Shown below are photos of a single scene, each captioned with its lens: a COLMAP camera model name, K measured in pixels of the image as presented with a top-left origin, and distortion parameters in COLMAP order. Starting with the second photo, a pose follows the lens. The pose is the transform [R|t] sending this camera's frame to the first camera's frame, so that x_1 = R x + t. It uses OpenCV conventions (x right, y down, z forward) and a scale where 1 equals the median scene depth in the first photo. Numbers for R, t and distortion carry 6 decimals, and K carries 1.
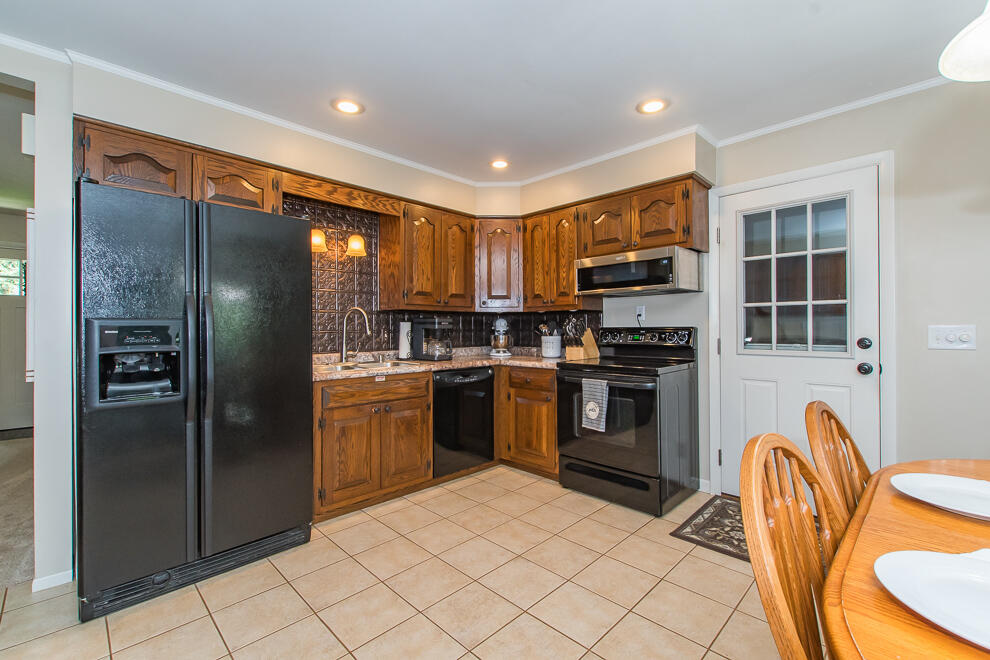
lens RADIAL K [[427.4, 0, 498.6], [0, 427.4, 327.2], [0, 0, 1]] dist [0.003660, -0.000119]
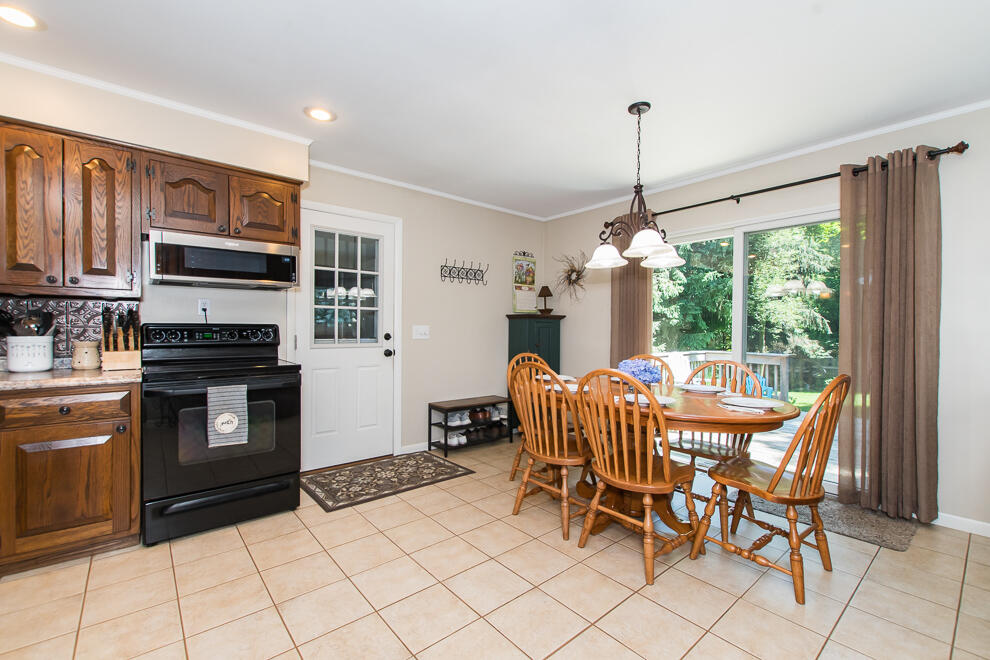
lens RADIAL K [[427.4, 0, 492.6], [0, 427.4, 333.6], [0, 0, 1]] dist [0.003660, -0.000119]
pose [[0.089848, -0.008725, 0.995917, -0.588251], [-0.010703, 0.999895, 0.009725, 0.006856], [-0.995898, -0.011533, 0.089745, 0.428658]]
